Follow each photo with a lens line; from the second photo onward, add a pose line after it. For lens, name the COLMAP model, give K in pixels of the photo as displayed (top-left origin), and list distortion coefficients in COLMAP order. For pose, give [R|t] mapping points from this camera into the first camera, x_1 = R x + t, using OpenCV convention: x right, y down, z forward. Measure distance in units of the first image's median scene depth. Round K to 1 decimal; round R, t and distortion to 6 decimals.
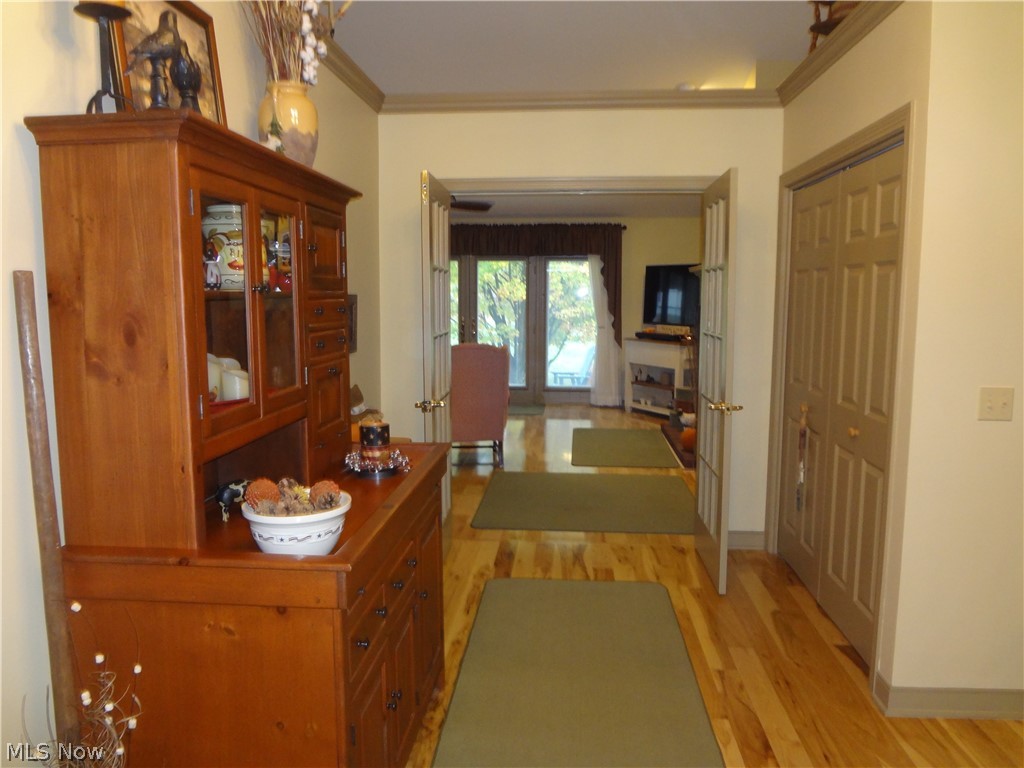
lens RADIAL K [[748.8, 0, 508.9], [0, 748.8, 380.0], [0, 0, 1]] dist [-0.061478, 0.001067]
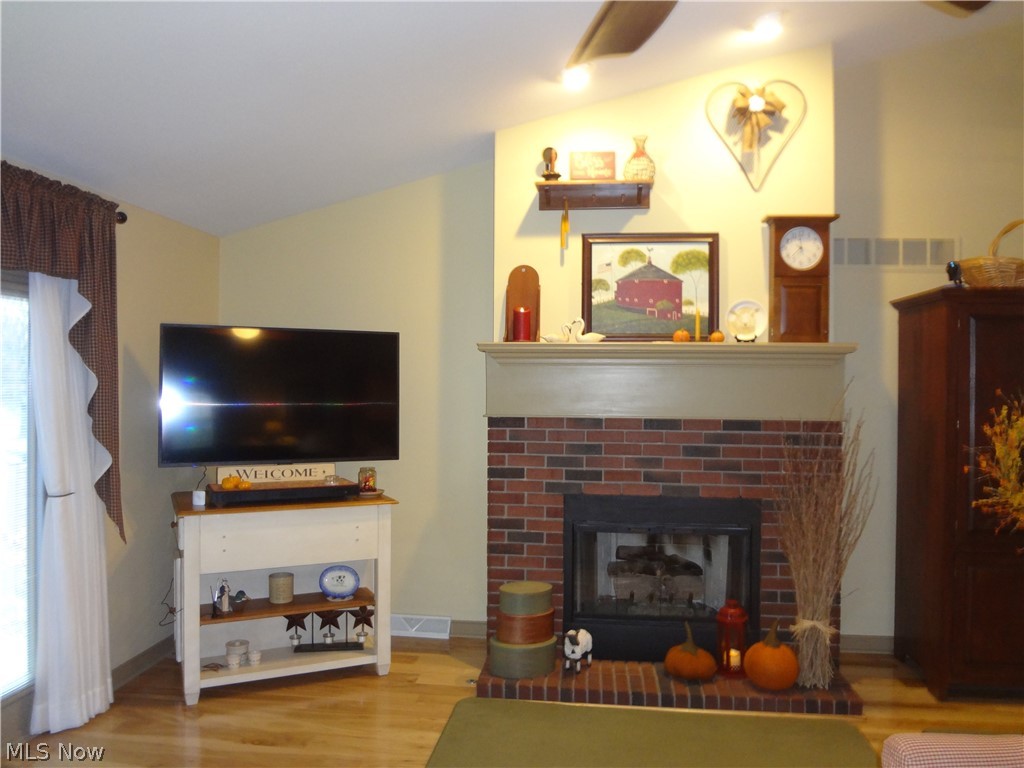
lens RADIAL K [[748.8, 0, 508.9], [0, 748.8, 380.0], [0, 0, 1]] dist [-0.061478, 0.001067]
pose [[0.028034, 0.003351, 0.999601, -0.203383], [0.110156, 0.993894, -0.006421, -0.099605], [-0.993519, 0.110292, 0.027494, 0.807761]]
